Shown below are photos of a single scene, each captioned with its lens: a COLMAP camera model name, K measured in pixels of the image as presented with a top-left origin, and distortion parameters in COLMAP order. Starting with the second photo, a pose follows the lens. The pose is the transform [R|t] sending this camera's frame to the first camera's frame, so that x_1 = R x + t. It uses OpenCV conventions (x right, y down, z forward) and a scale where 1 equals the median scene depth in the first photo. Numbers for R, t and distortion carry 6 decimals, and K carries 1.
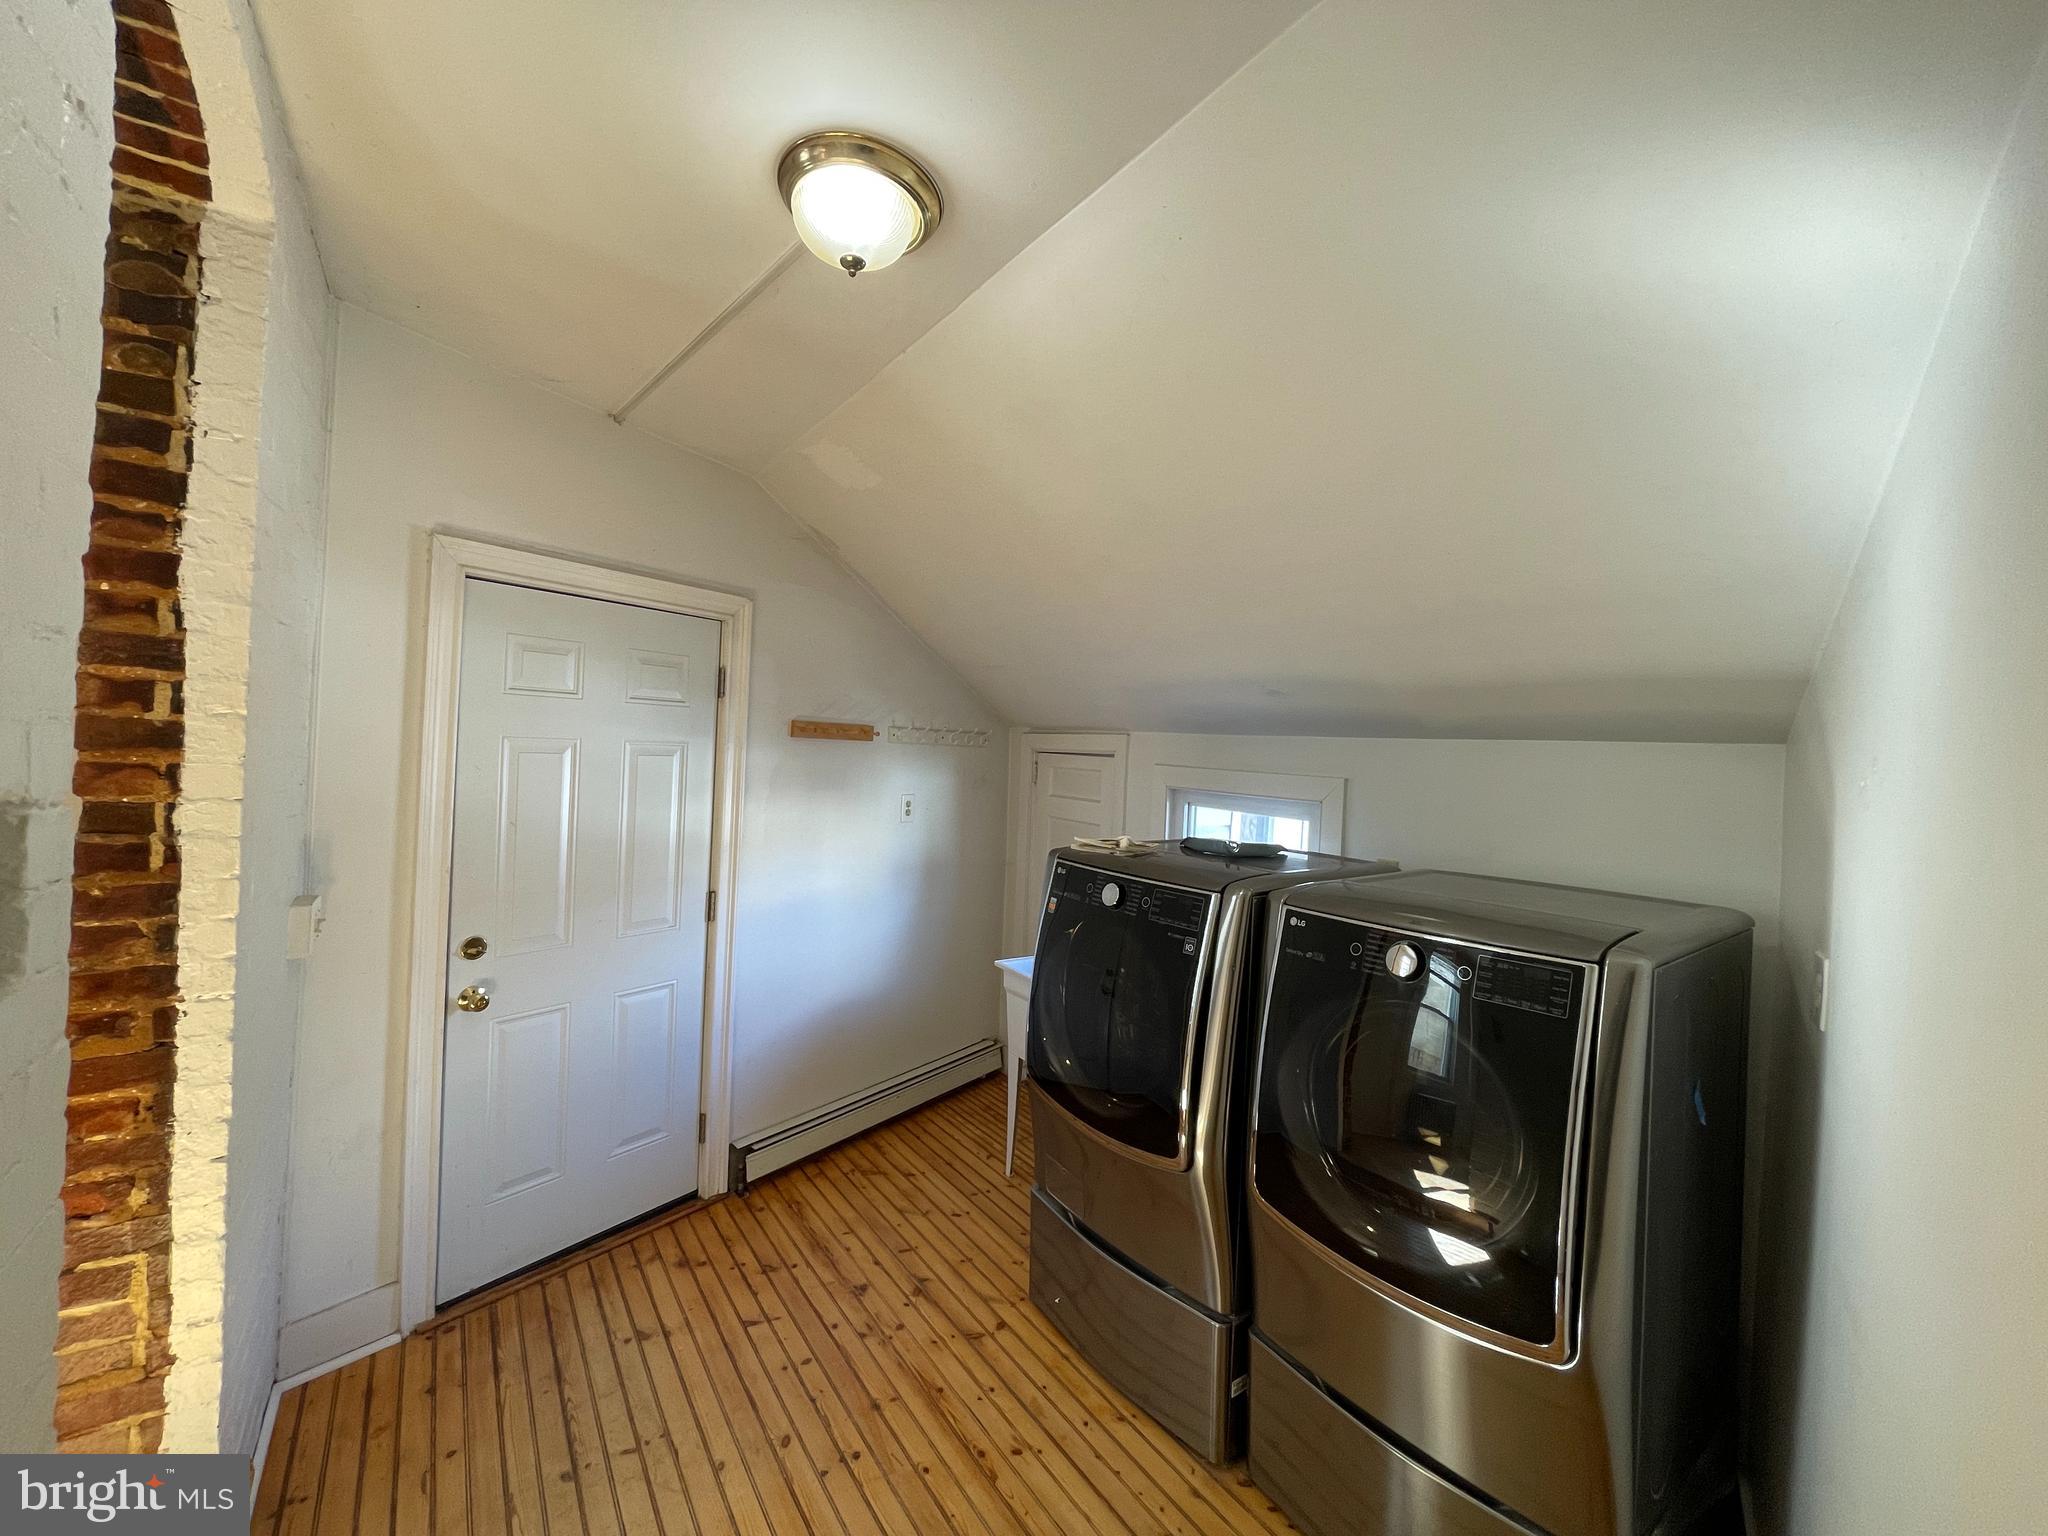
lens RADIAL K [[831.2, 0, 1026.1], [0, 831.2, 759.0], [0, 0, 1]] dist [0.002064, 0.000273]
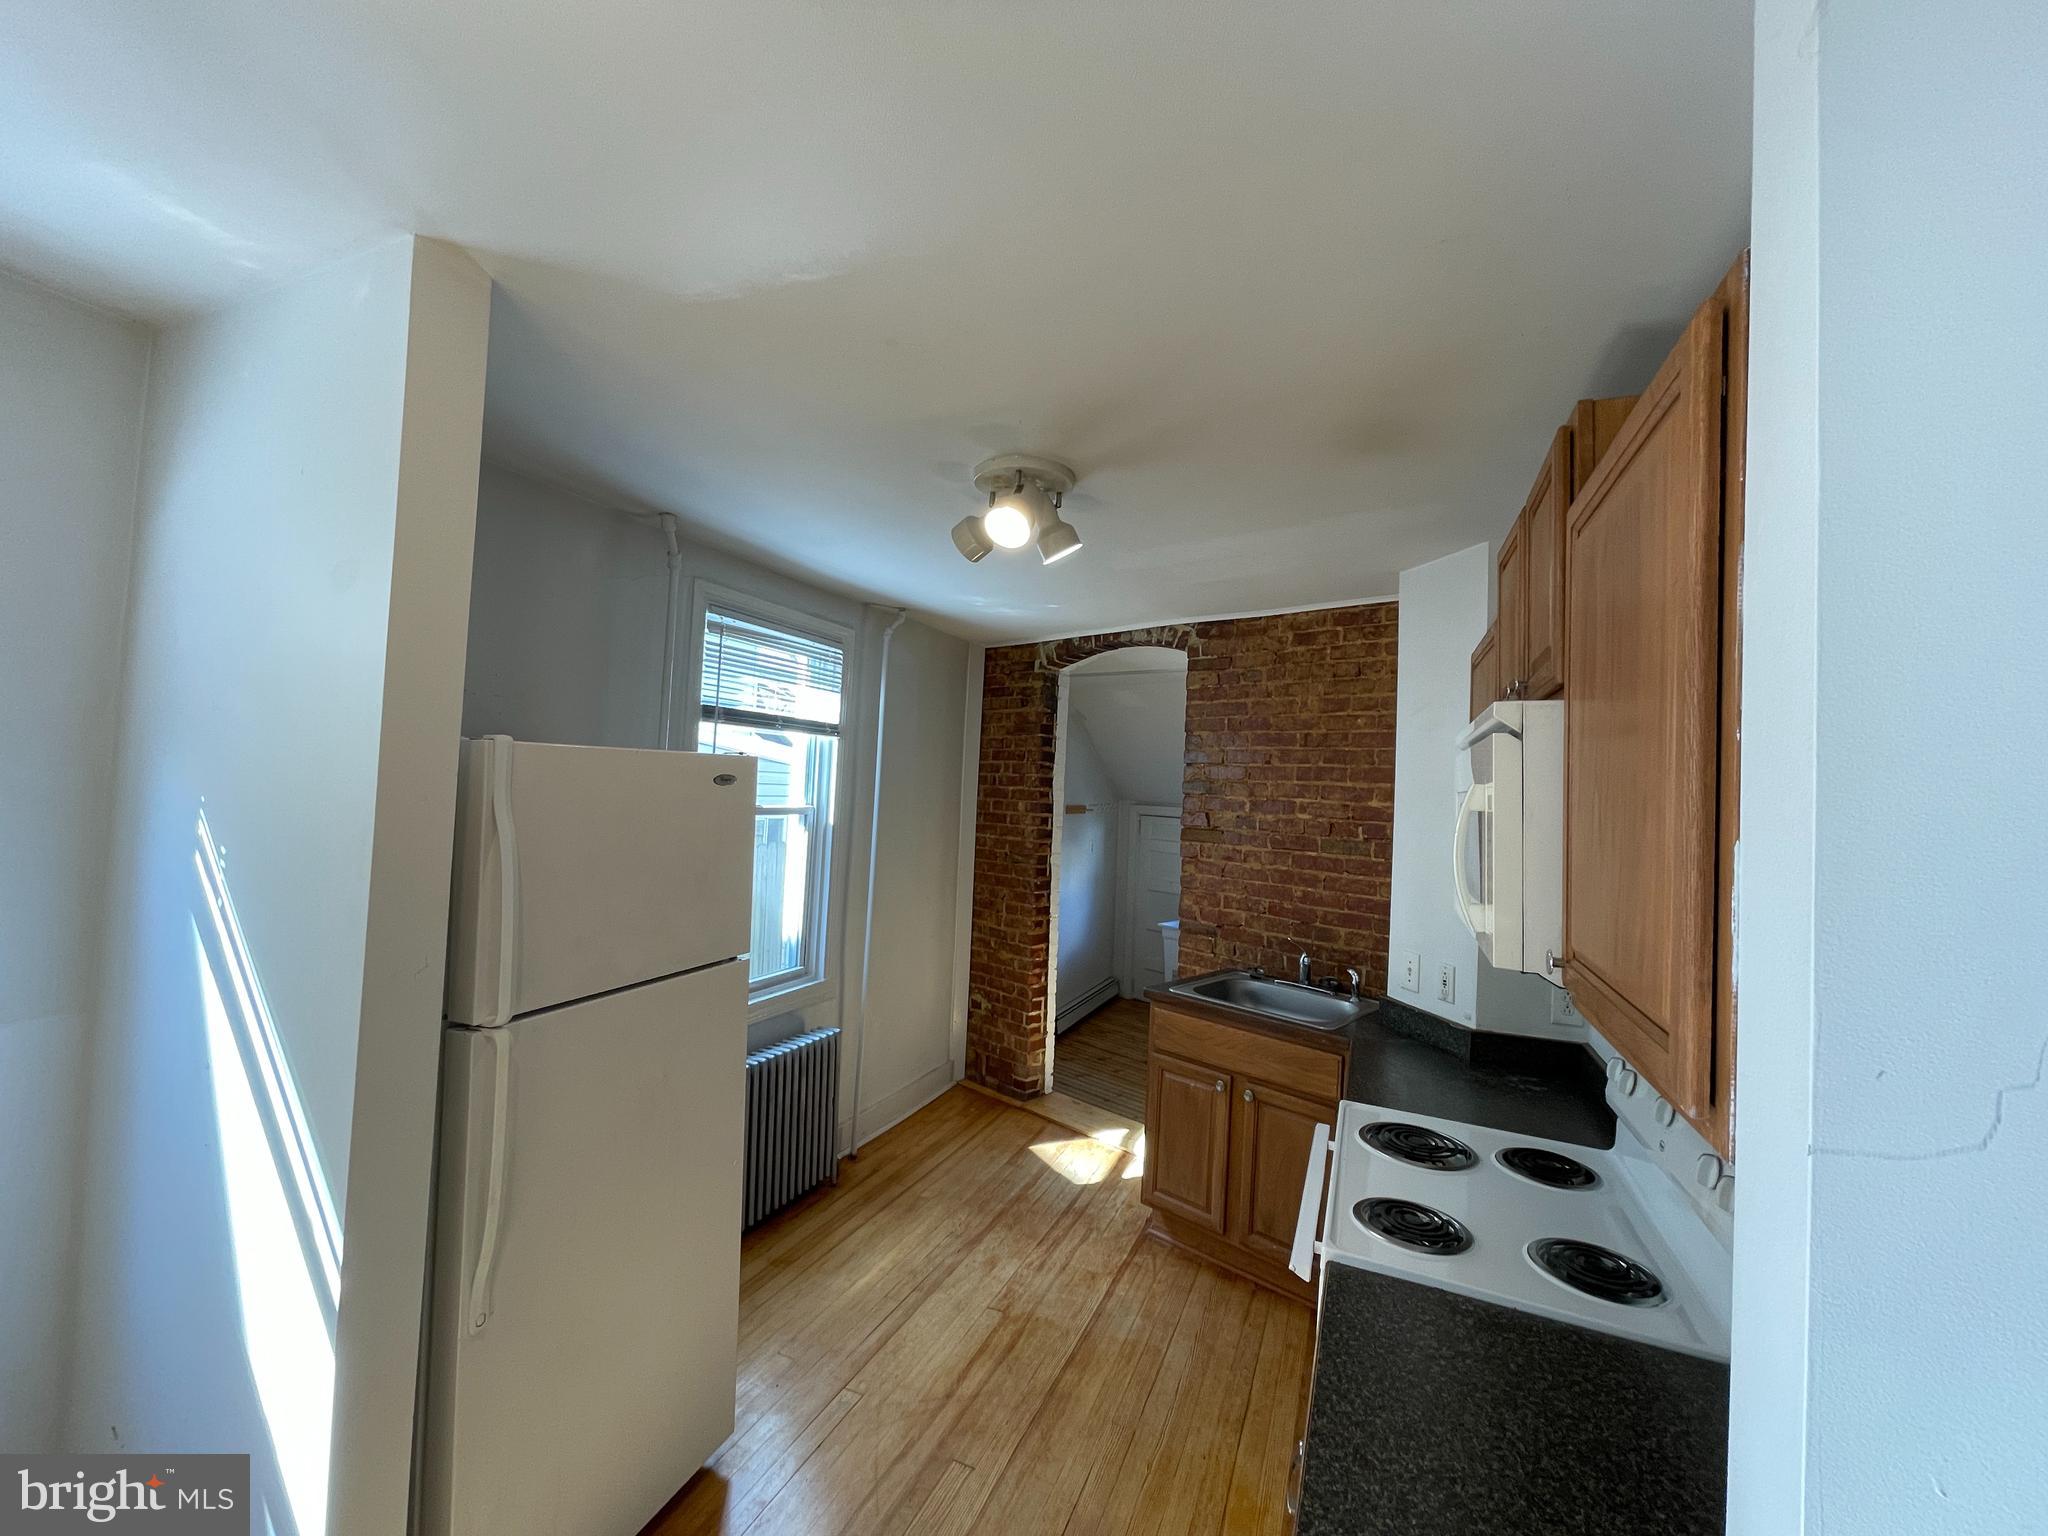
lens RADIAL K [[831.2, 0, 1026.1], [0, 831.2, 759.0], [0, 0, 1]] dist [0.002064, 0.000273]
pose [[0.977094, 0.000993, 0.212806, -1.113781], [0.006258, 0.999422, -0.033400, -0.129912], [-0.212717, 0.033967, 0.976523, -1.310138]]
